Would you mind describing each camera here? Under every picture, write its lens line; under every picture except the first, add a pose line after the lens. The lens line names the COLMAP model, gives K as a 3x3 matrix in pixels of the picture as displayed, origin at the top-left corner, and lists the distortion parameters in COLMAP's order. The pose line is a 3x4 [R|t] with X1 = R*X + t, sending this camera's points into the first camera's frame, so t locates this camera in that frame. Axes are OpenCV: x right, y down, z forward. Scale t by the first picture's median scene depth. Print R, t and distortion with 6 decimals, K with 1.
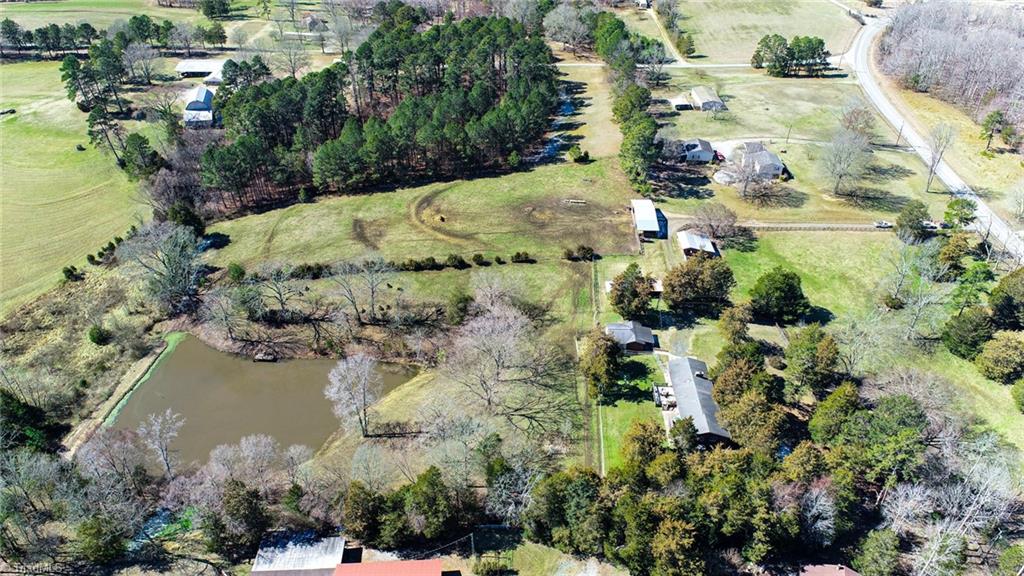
lens RADIAL K [[665.0, 0, 512.0], [0, 665.0, 288.0], [0, 0, 1]] dist [-0.004590, 0.022469]
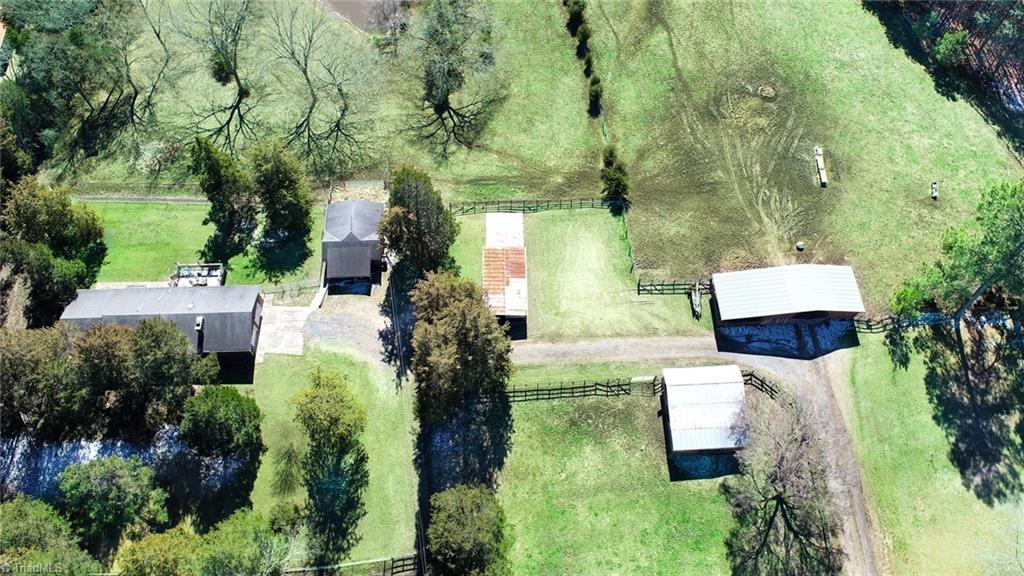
lens RADIAL K [[665.0, 0, 512.0], [0, 665.0, 288.0], [0, 0, 1]] dist [-0.004590, 0.022469]
pose [[0.067940, 0.880409, -0.469323, 0.464552], [-0.604867, 0.410446, 0.682400, -0.355195], [0.793423, 0.237515, 0.560416, 0.792223]]
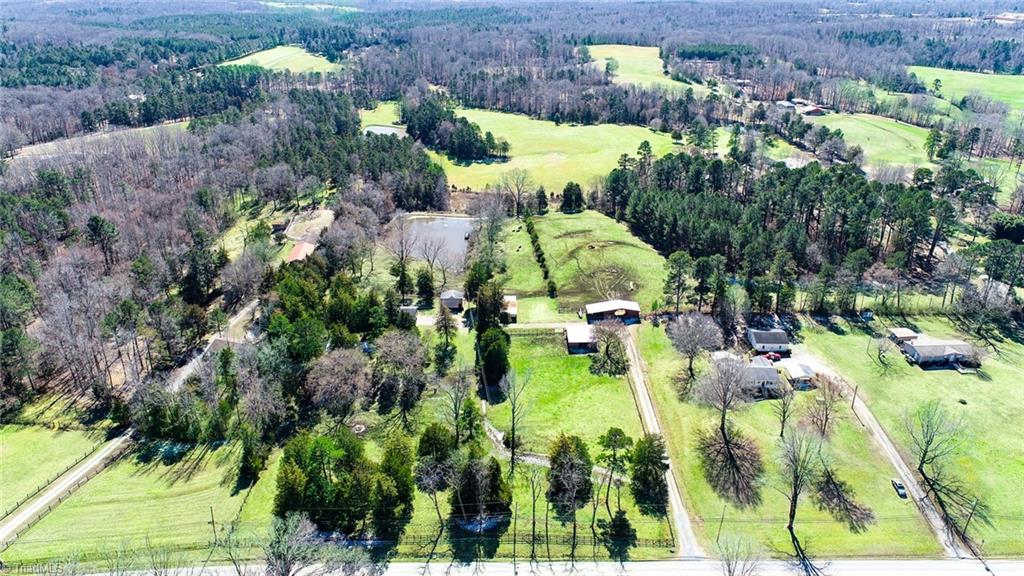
lens RADIAL K [[665.0, 0, 512.0], [0, 665.0, 288.0], [0, 0, 1]] dist [-0.004590, 0.022469]
pose [[0.044258, 0.416312, -0.908144, 1.455208], [-0.590464, 0.744165, 0.312365, -0.469881], [0.805850, 0.522401, 0.278752, 0.673836]]
